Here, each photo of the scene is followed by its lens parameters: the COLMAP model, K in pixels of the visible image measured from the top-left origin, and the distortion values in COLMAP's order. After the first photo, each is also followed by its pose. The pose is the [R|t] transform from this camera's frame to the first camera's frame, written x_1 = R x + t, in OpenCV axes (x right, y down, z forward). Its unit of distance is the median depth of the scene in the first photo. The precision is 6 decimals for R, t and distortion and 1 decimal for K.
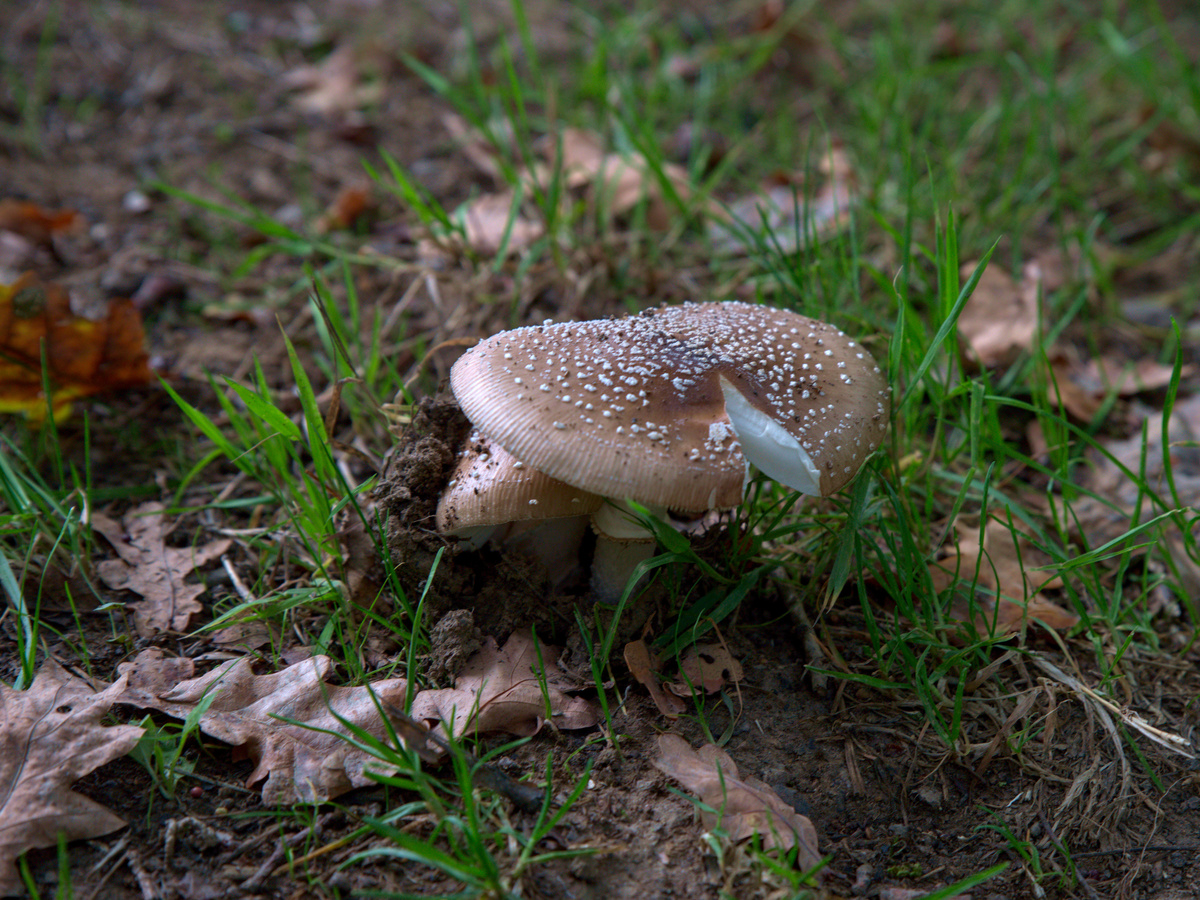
lens RADIAL K [[2446.9, 0, 601.8], [0, 2446.9, 443.0], [0, 0, 1]] dist [0.007402, 0.000000]
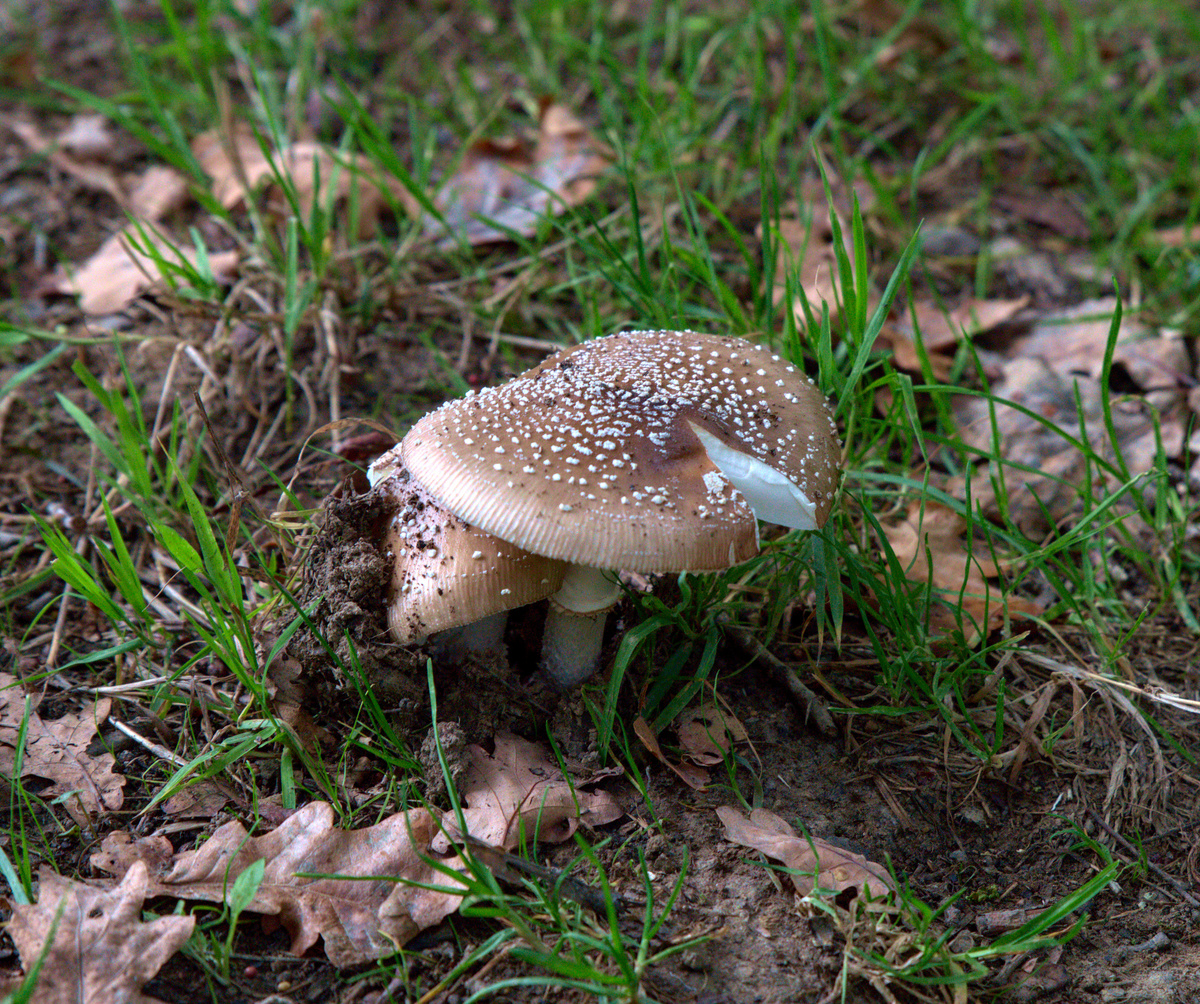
lens RADIAL K [[3768.4, 0, 599.8], [0, 3768.4, 505.2], [0, 0, 1]] dist [-0.026857, 0.000000]
pose [[0.952746, -0.182759, 0.242639, -0.338934], [0.173629, 0.983061, 0.058682, -0.086530], [-0.249254, -0.013780, 0.968340, -0.384354]]
